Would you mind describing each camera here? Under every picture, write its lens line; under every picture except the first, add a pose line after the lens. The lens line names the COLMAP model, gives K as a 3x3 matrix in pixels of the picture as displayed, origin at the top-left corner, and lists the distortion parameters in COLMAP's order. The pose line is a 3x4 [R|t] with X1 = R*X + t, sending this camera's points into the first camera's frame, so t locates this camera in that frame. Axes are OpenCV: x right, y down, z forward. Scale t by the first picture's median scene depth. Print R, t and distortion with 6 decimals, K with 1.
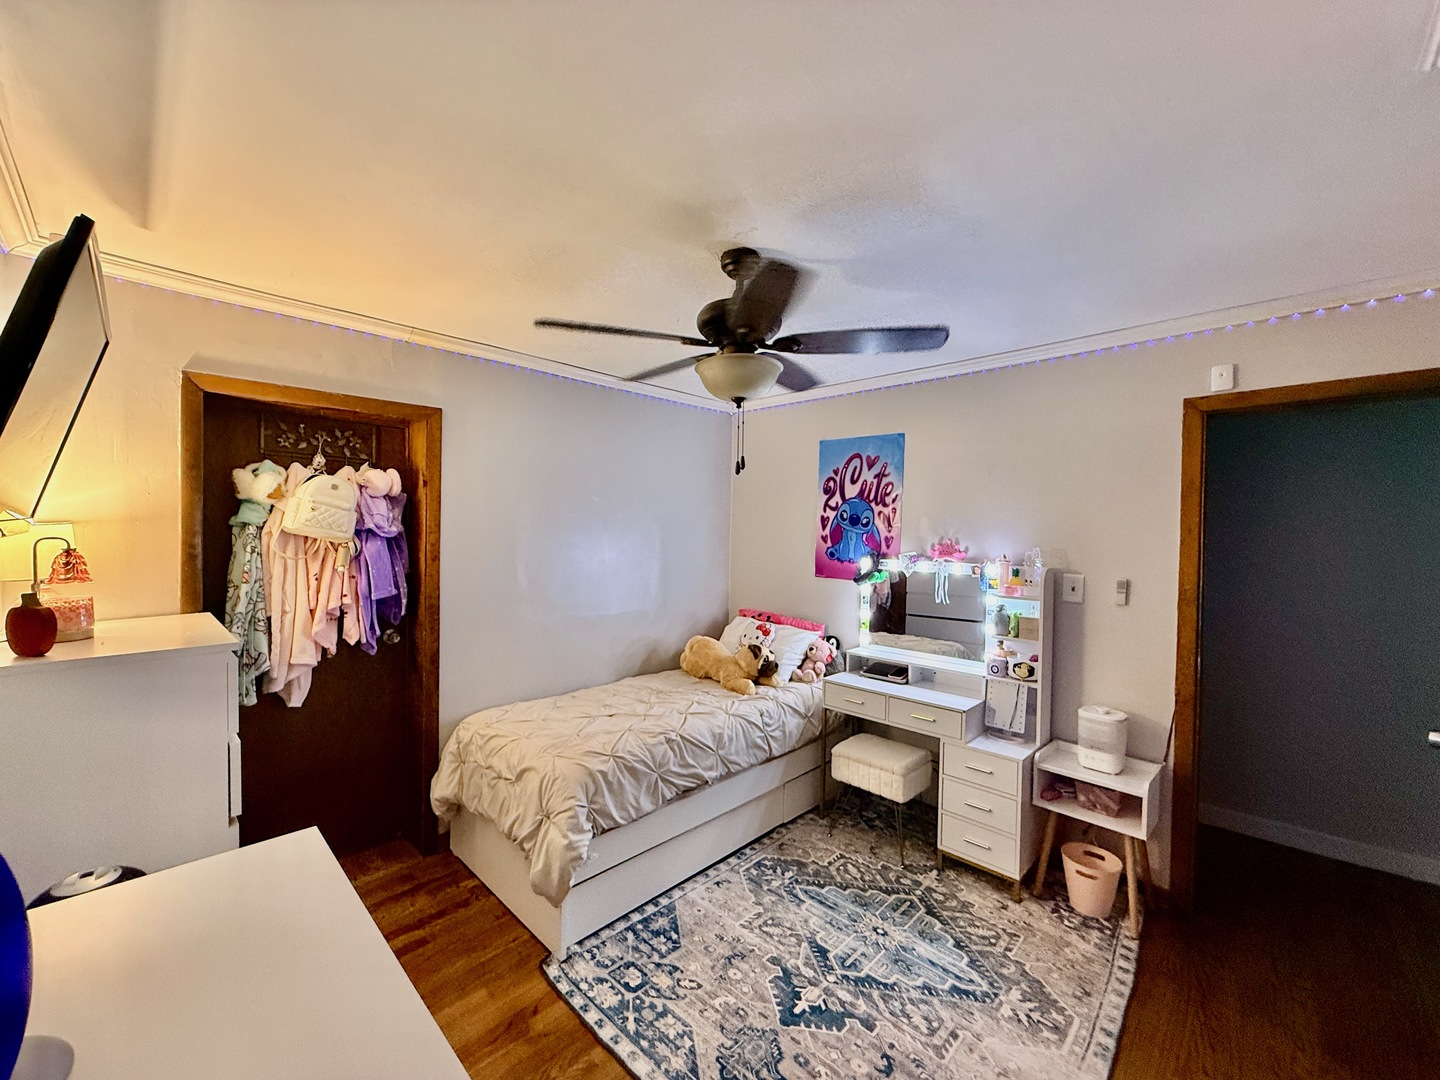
lens RADIAL K [[572.6, 0, 716.0], [0, 572.6, 542.4], [0, 0, 1]] dist [0.002854, -0.000292]
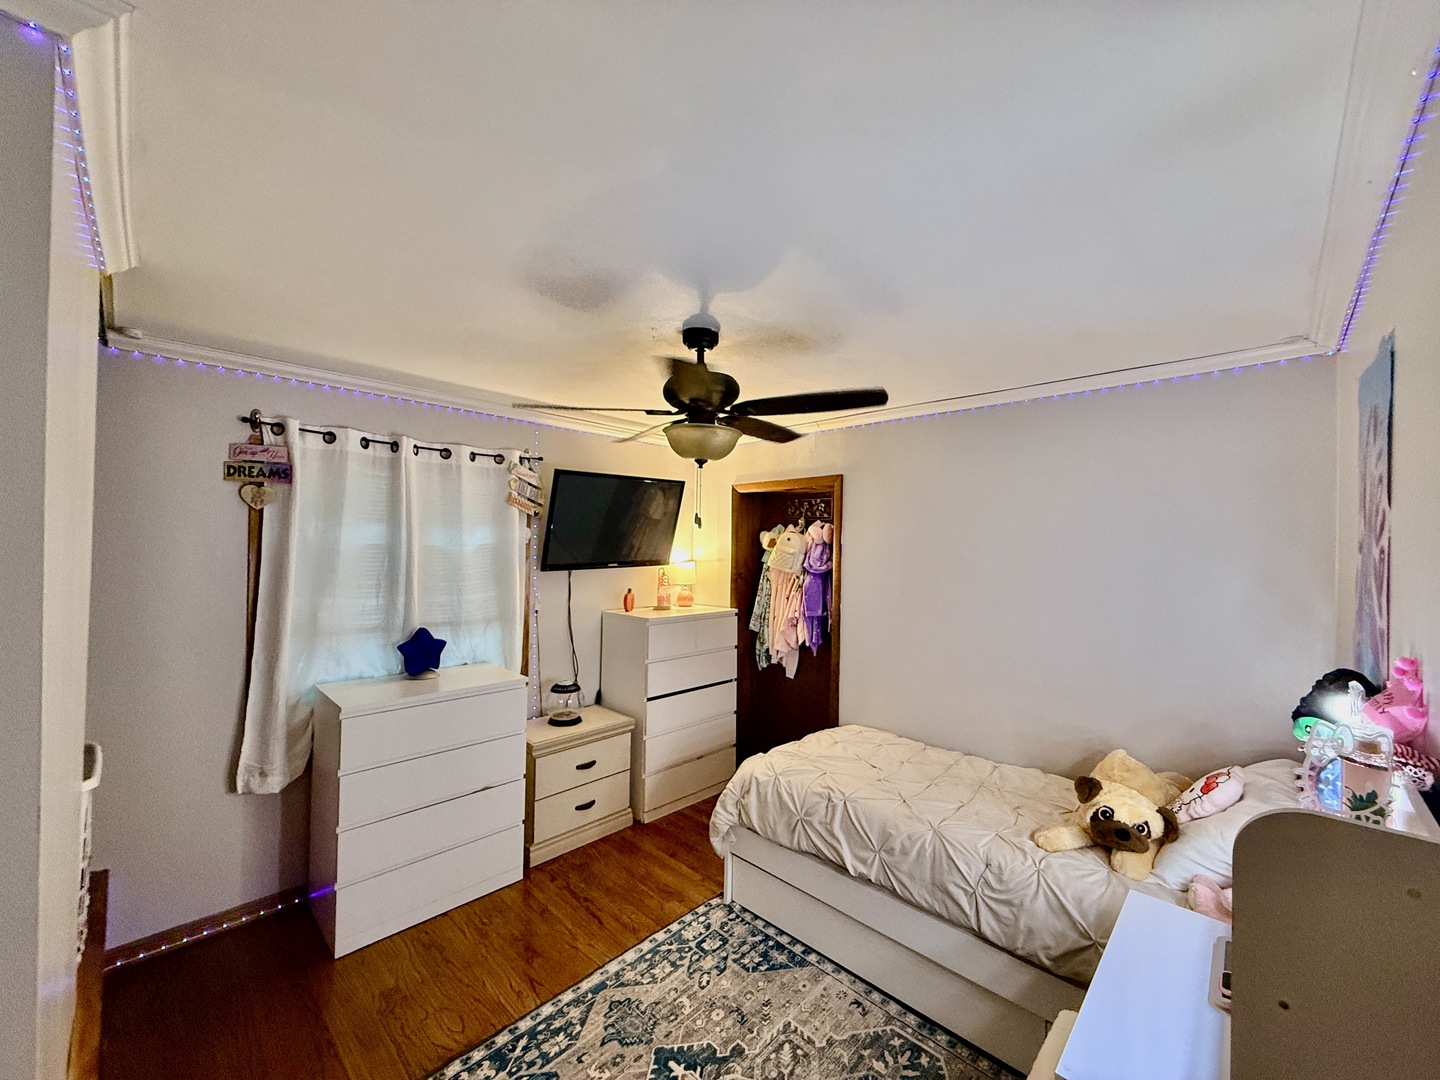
lens RADIAL K [[572.6, 0, 716.0], [0, 572.6, 542.4], [0, 0, 1]] dist [0.002854, -0.000292]
pose [[0.007270, -0.013397, -0.999884, 0.986261], [-0.032882, 0.999366, -0.013629, -0.068719], [0.999433, 0.032977, 0.006825, 0.889819]]
